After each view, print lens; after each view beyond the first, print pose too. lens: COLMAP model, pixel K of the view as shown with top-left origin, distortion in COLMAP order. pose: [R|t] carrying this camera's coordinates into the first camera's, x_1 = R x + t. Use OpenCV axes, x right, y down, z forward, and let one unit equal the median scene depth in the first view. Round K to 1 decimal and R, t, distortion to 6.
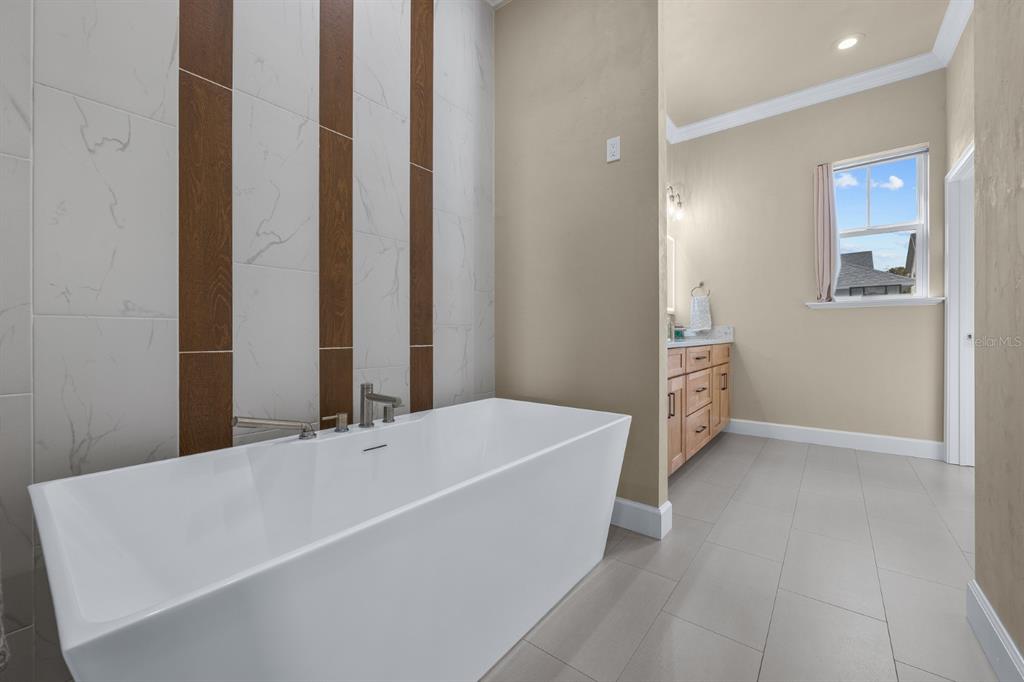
lens RADIAL K [[409.1, 0, 509.3], [0, 409.1, 340.5], [0, 0, 1]] dist [-0.002512, 0.000006]
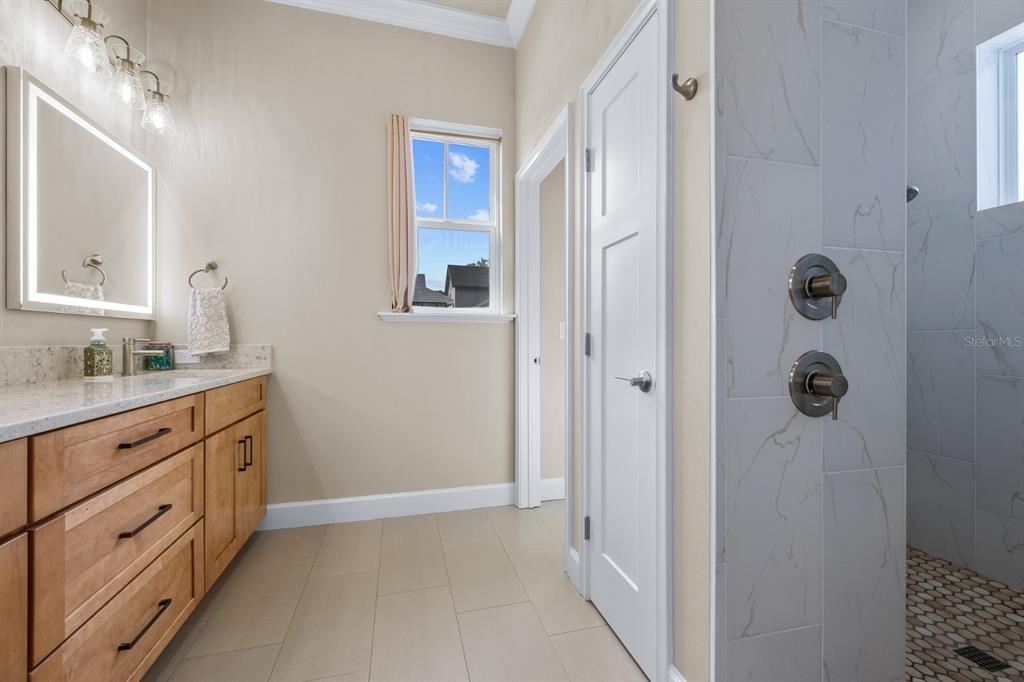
lens RADIAL K [[409.1, 0, 509.9], [0, 409.1, 341.0], [0, 0, 1]] dist [-0.002512, 0.000006]
pose [[0.601623, -0.001130, 0.798779, 0.305465], [0.005118, 0.999984, -0.002440, -0.039985], [-0.798764, 0.005556, 0.601619, 0.403892]]
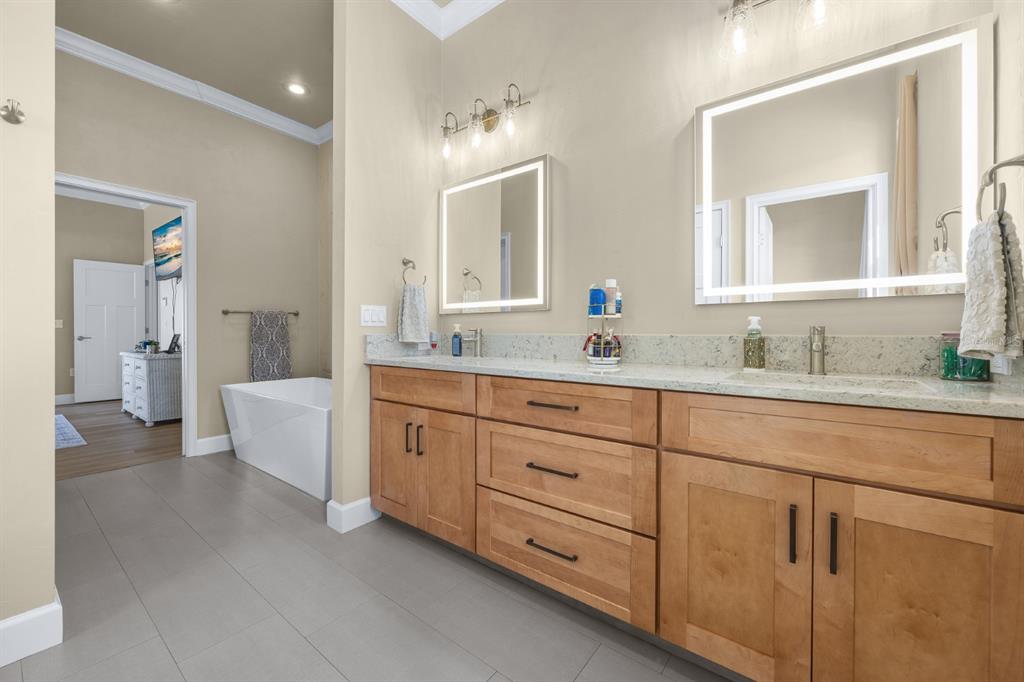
lens RADIAL K [[409.1, 0, 510.5], [0, 409.1, 339.1], [0, 0, 1]] dist [-0.002512, 0.000006]
pose [[0.006189, 0.010393, -0.999927, 0.803011], [-0.007427, 0.999919, 0.010346, -0.036582], [0.999953, 0.007363, 0.006266, 0.783632]]
